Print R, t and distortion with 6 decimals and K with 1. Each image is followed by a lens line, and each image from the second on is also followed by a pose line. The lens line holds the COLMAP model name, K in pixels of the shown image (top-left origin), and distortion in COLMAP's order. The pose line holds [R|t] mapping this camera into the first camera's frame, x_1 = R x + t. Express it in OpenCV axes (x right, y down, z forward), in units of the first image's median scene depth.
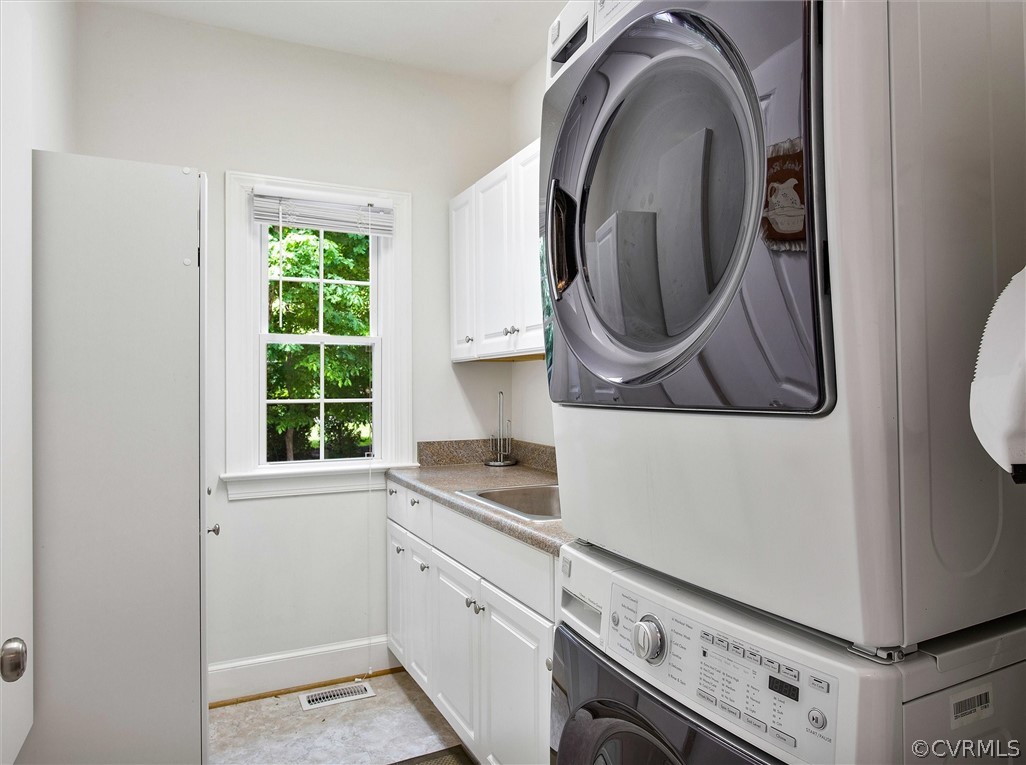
lens RADIAL K [[659.3, 0, 519.5], [0, 659.3, 382.6], [0, 0, 1]] dist [-0.009159, -0.001681]
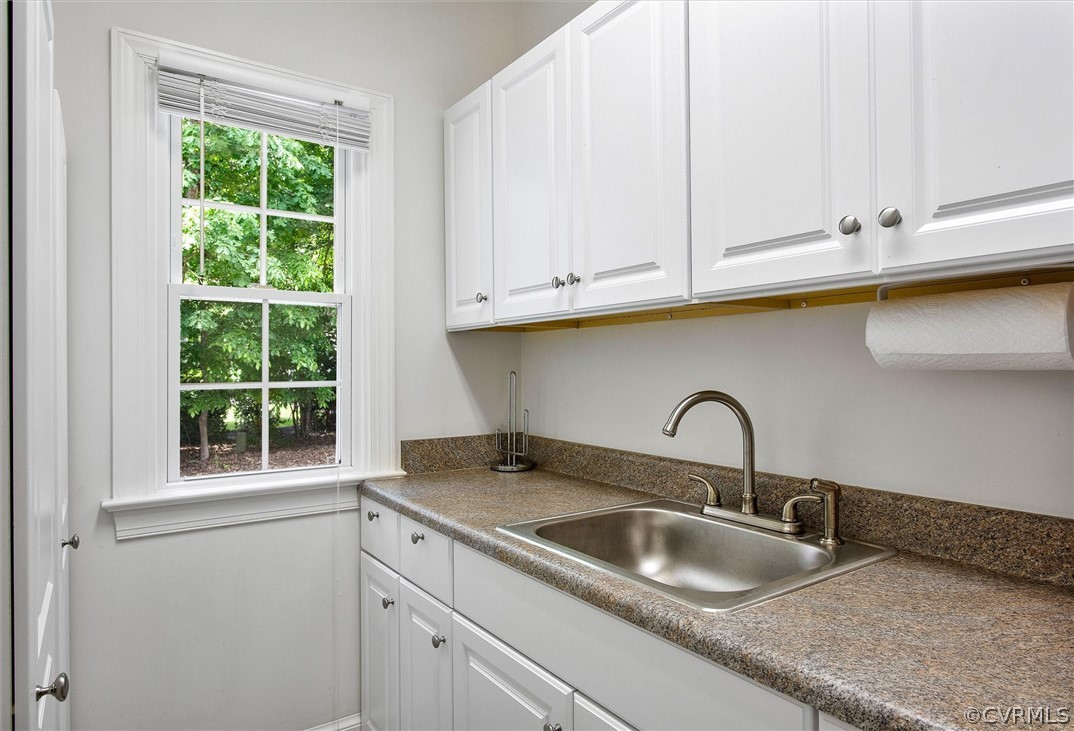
lens RADIAL K [[645.0, 0, 529.2], [0, 645.0, 364.7], [0, 0, 1]] dist [-0.003595, 0.002870]
pose [[0.991086, -0.000114, 0.133227, -0.112526], [-0.000262, 0.999996, 0.002811, 0.004303], [-0.133227, -0.002821, 0.991082, 0.286577]]
